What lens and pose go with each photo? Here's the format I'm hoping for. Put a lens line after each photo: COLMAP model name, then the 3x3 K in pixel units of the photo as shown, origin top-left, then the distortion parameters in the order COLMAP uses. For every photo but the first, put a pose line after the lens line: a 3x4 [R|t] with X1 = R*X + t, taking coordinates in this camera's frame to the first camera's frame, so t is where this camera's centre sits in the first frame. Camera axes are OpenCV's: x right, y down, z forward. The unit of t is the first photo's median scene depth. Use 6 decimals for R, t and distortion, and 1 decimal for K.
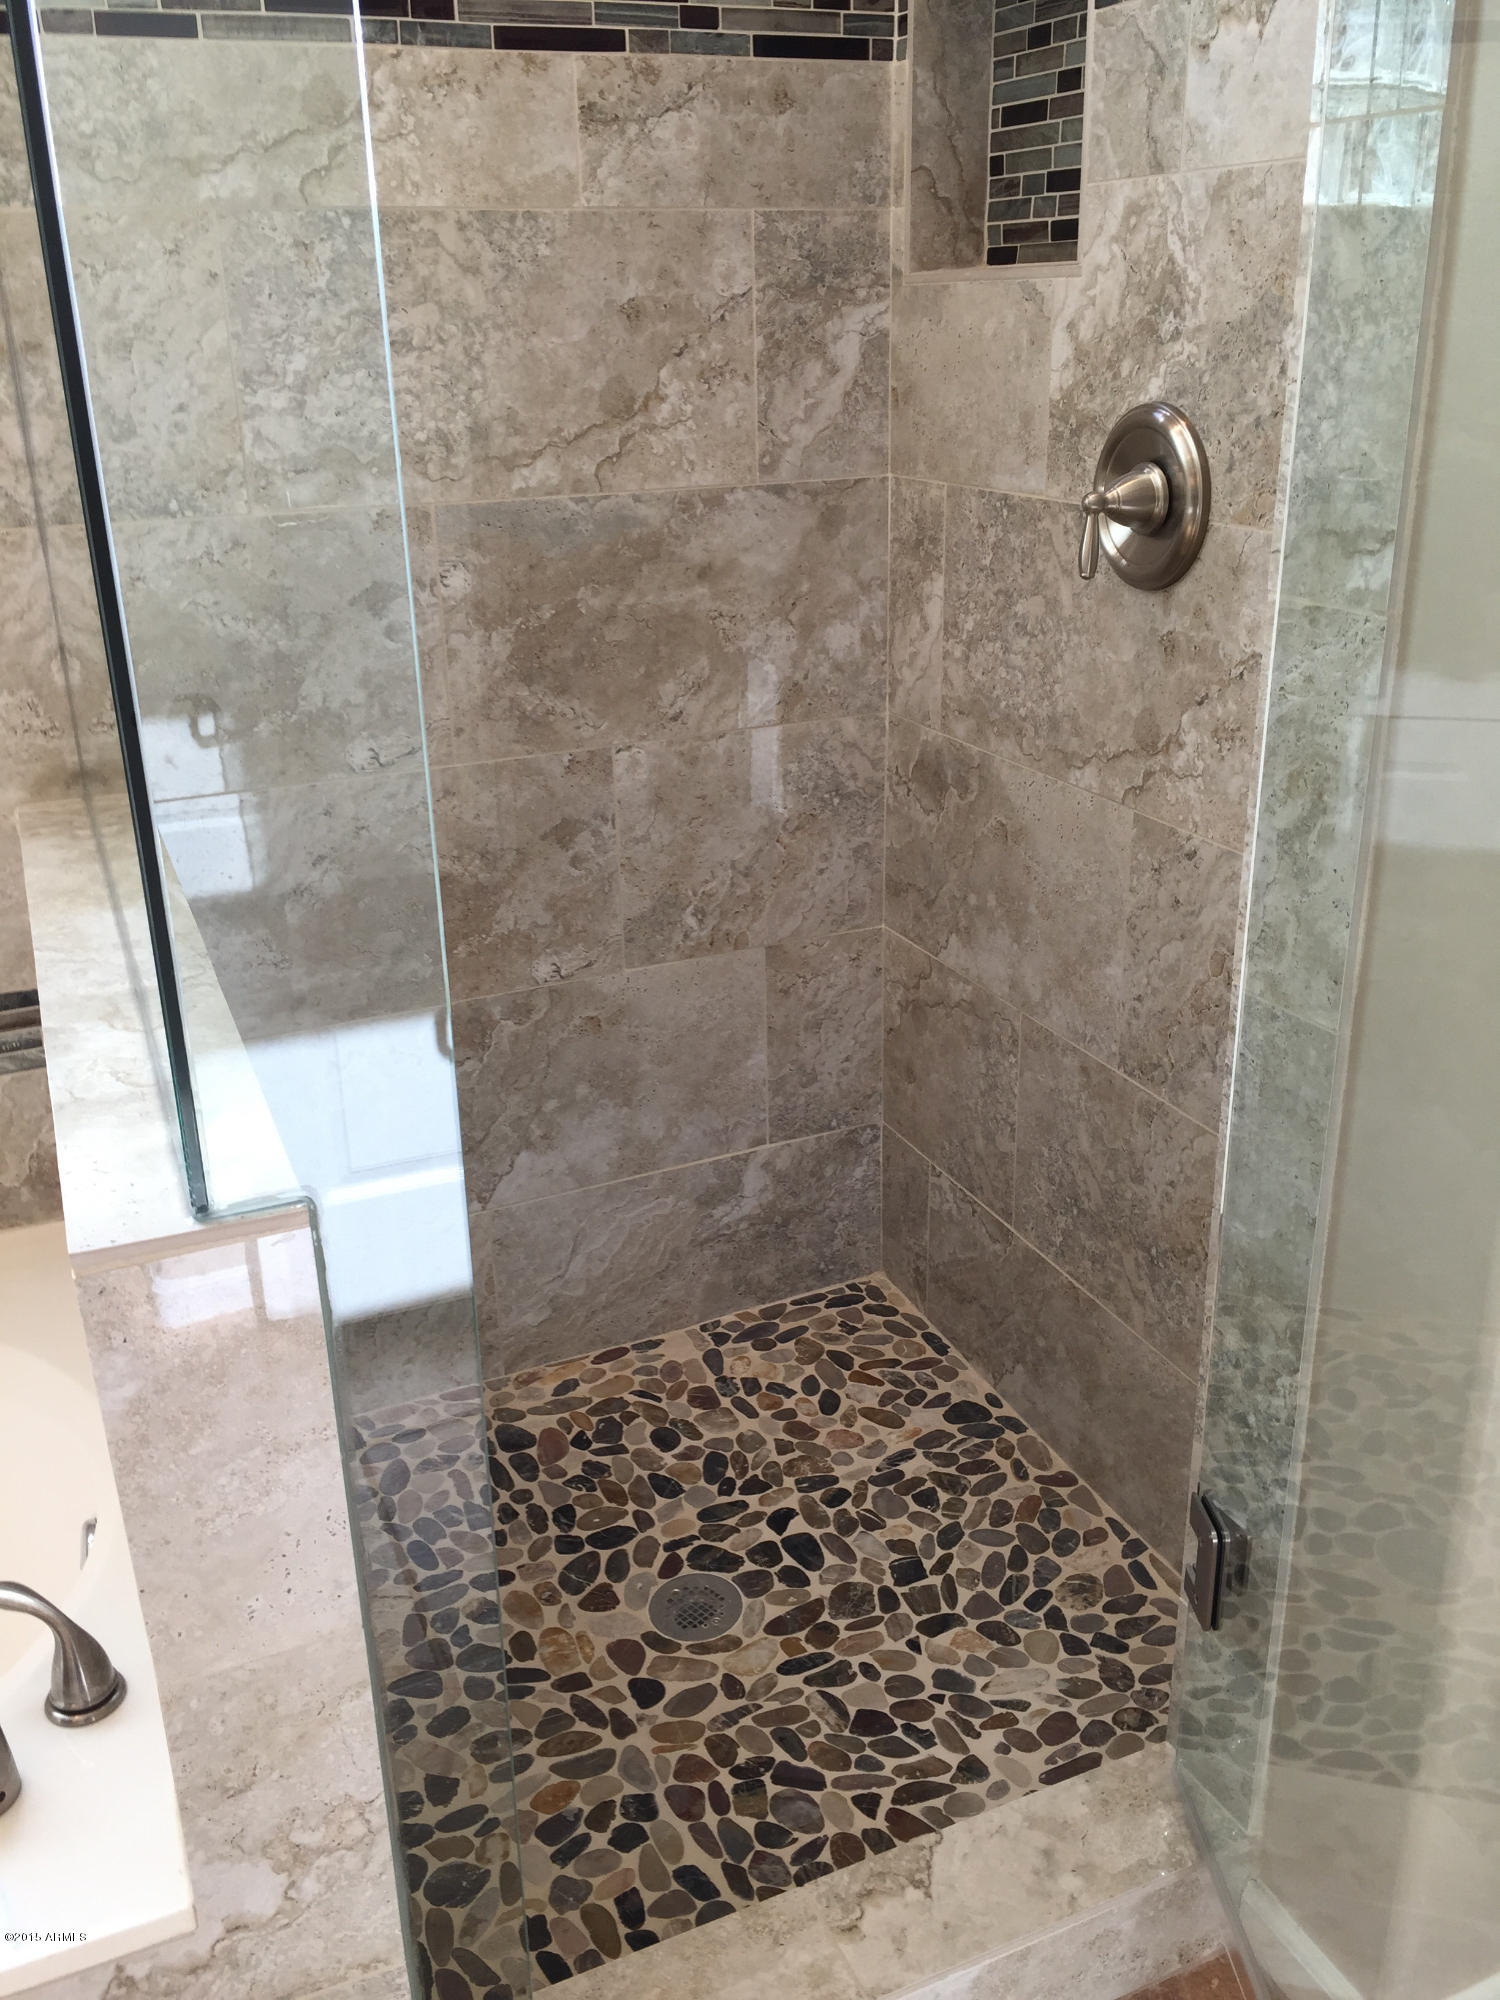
lens RADIAL K [[1707.0, 0, 770.6], [0, 1707.0, 984.6], [0, 0, 1]] dist [0.067312, -0.091182]
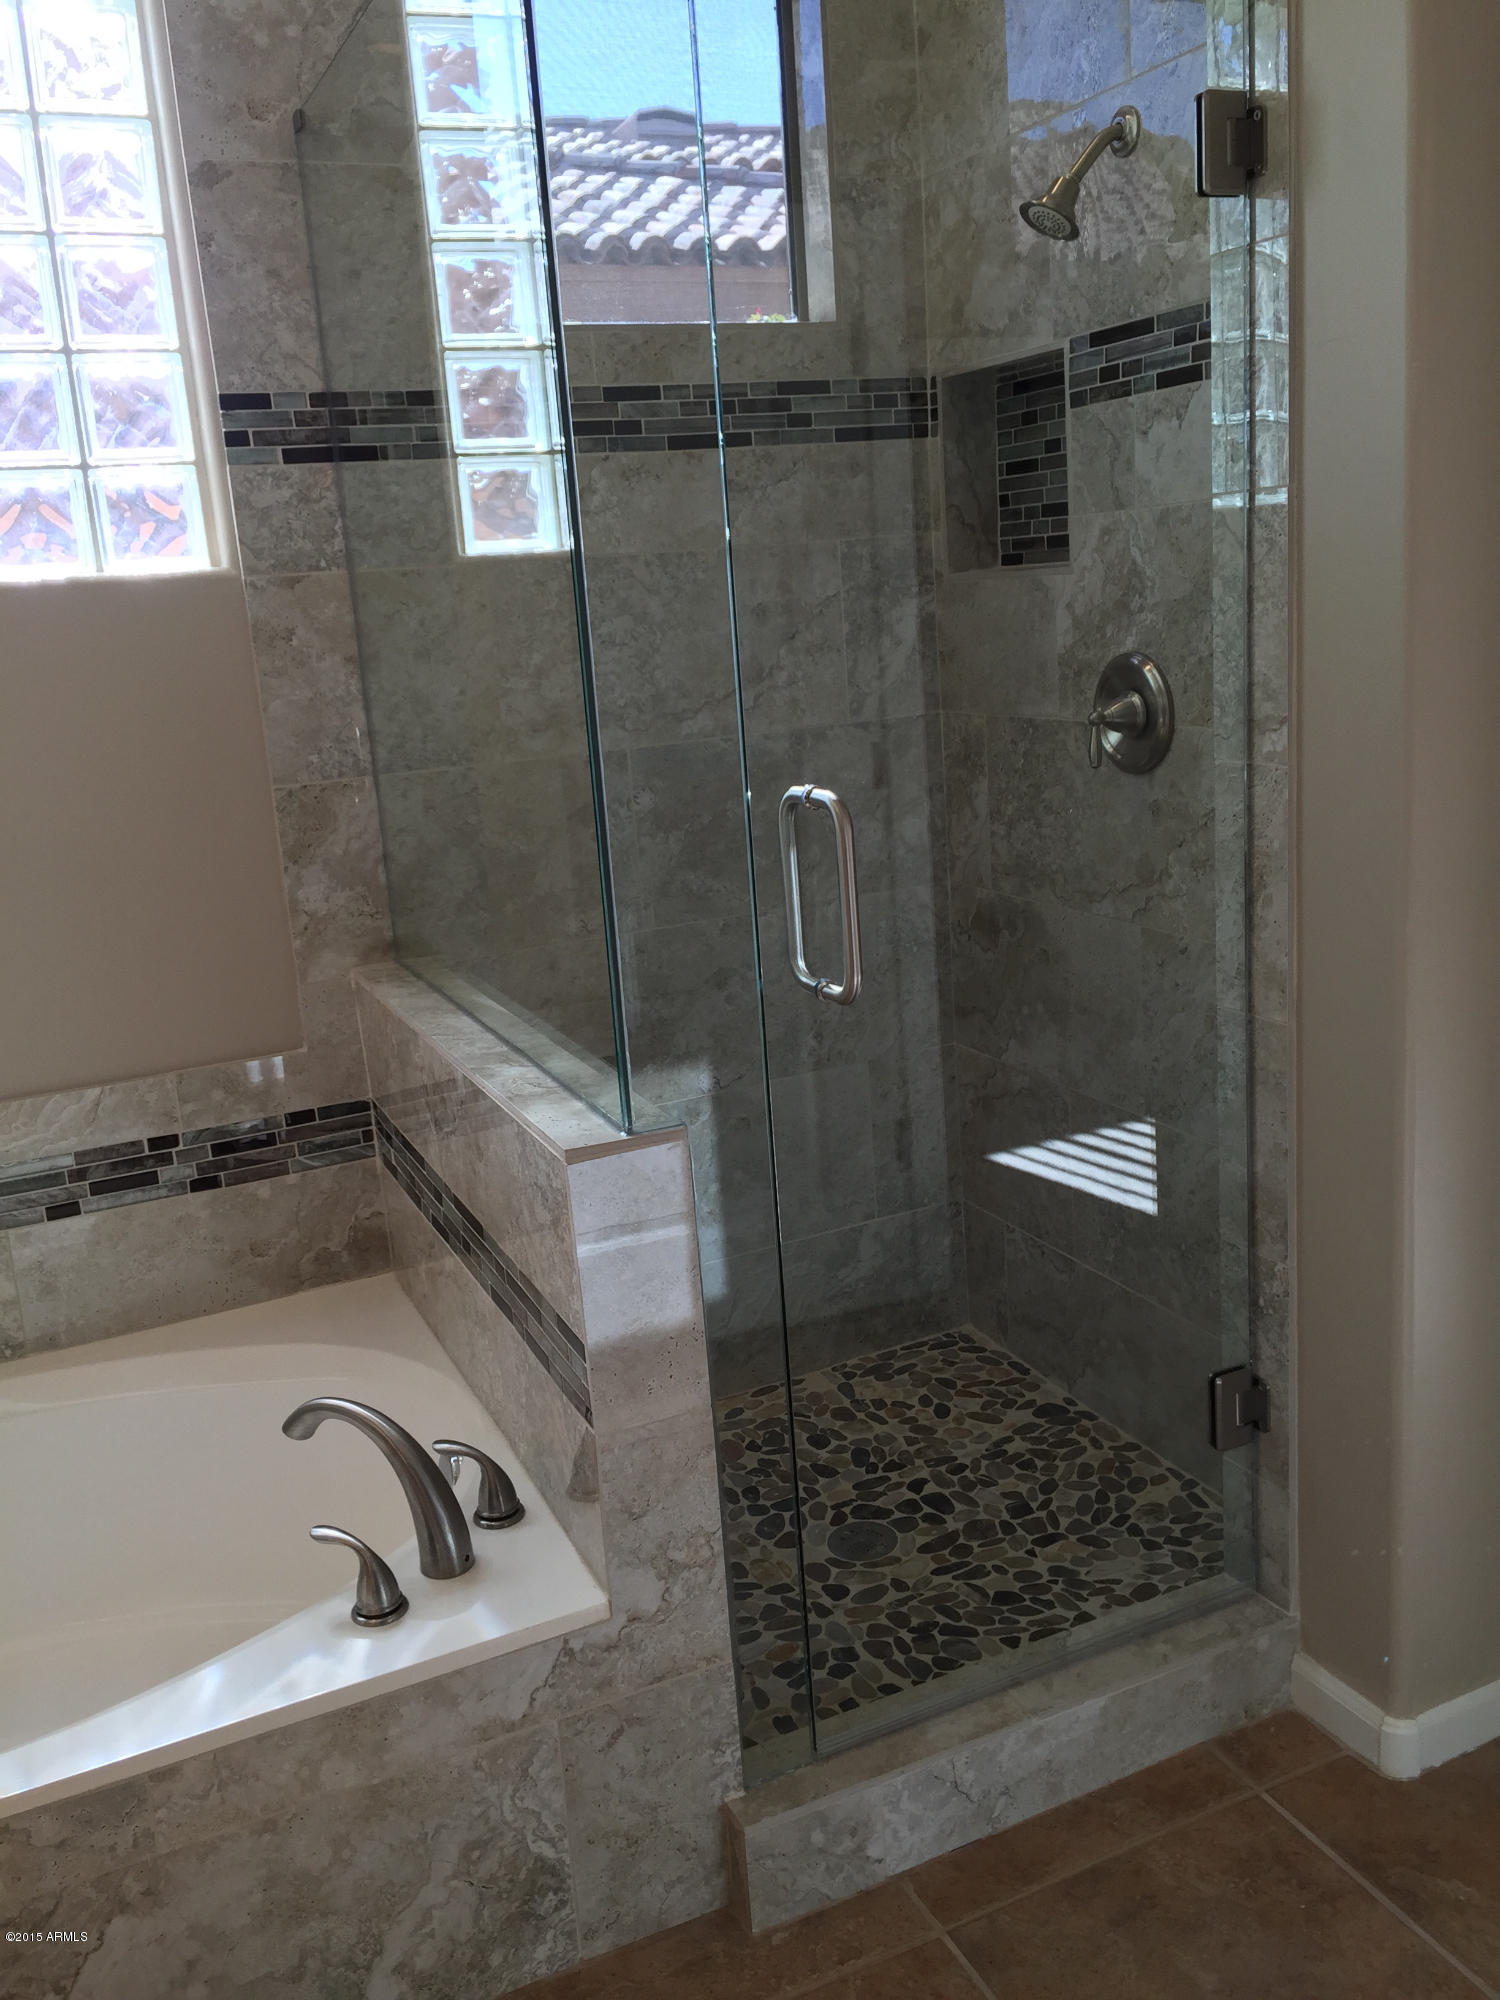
lens RADIAL K [[1707.0, 0, 758.2], [0, 1707.0, 967.6], [0, 0, 1]] dist [0.067312, -0.091182]
pose [[0.998571, -0.053435, -0.000577, -0.100757], [0.052690, 0.986337, -0.156089, 0.130852], [0.008910, 0.155835, 0.987743, -0.381457]]
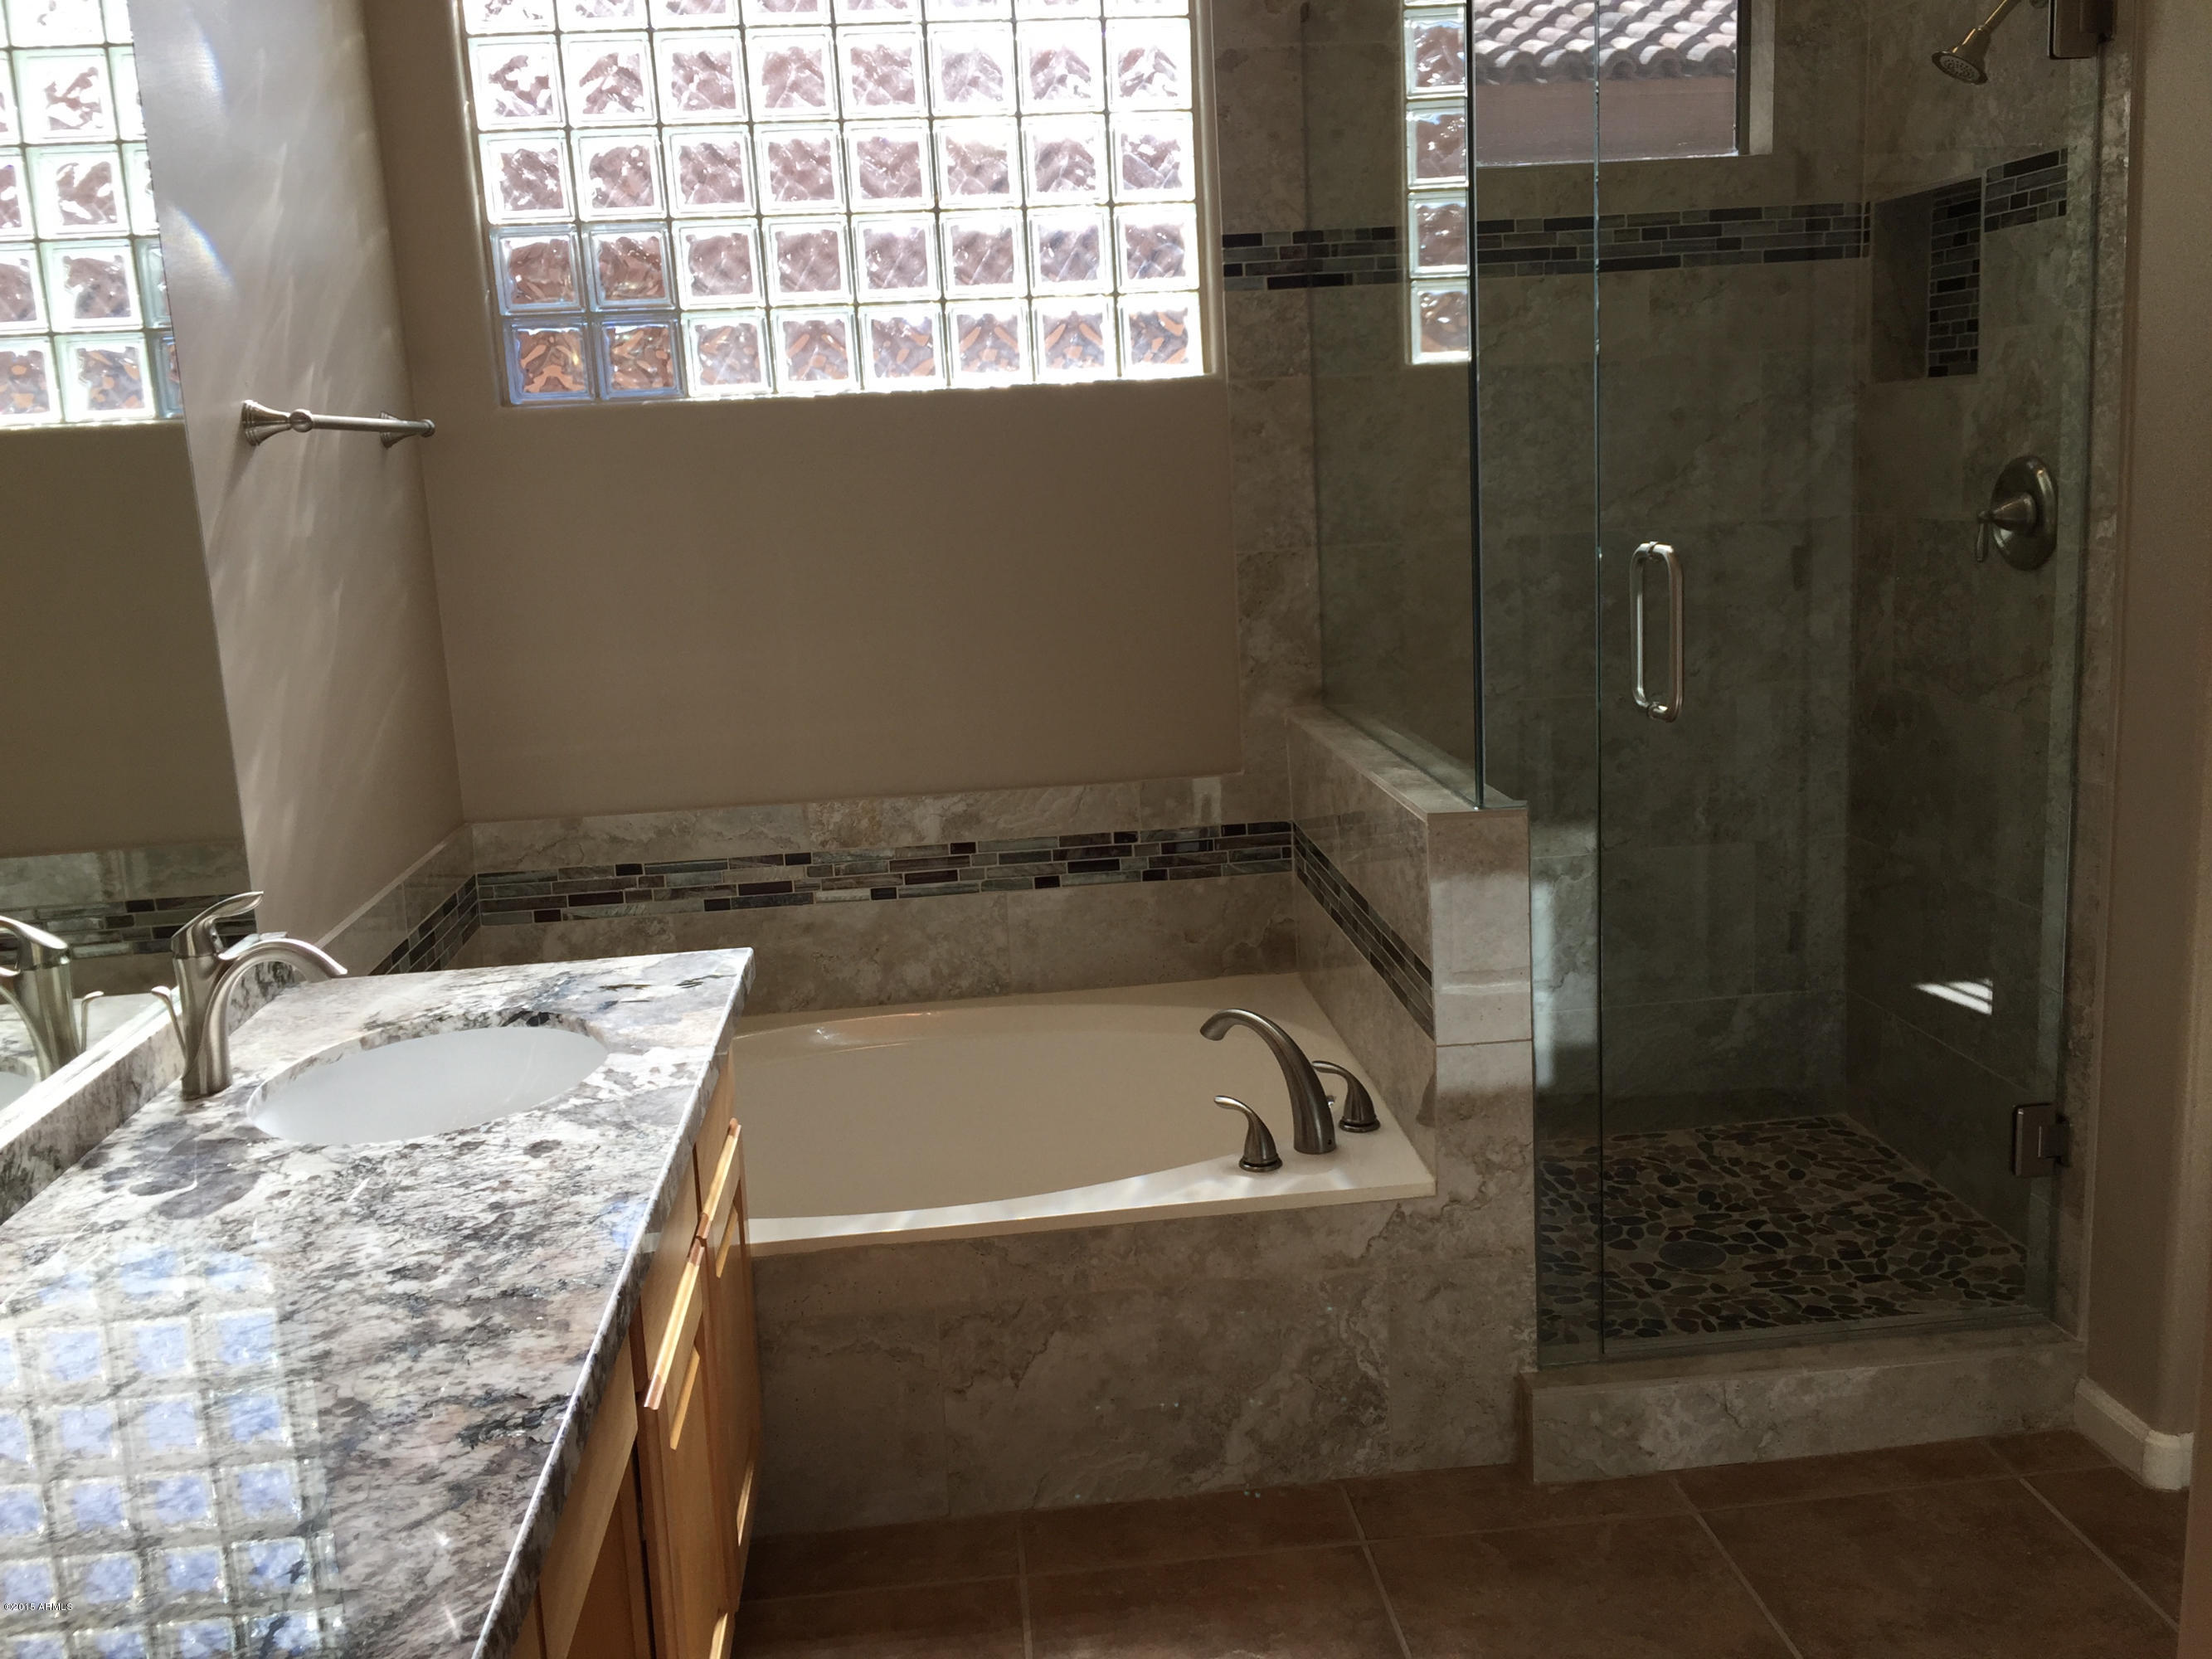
lens RADIAL K [[1888.0, 0, 1109.8], [0, 1888.0, 771.2], [0, 0, 1]] dist [0.067312, -0.091182]
pose [[0.944096, 0.025617, -0.328675, 0.010208], [-0.089796, 0.979262, -0.181610, 0.302525], [0.317207, 0.200971, 0.926817, -0.743888]]
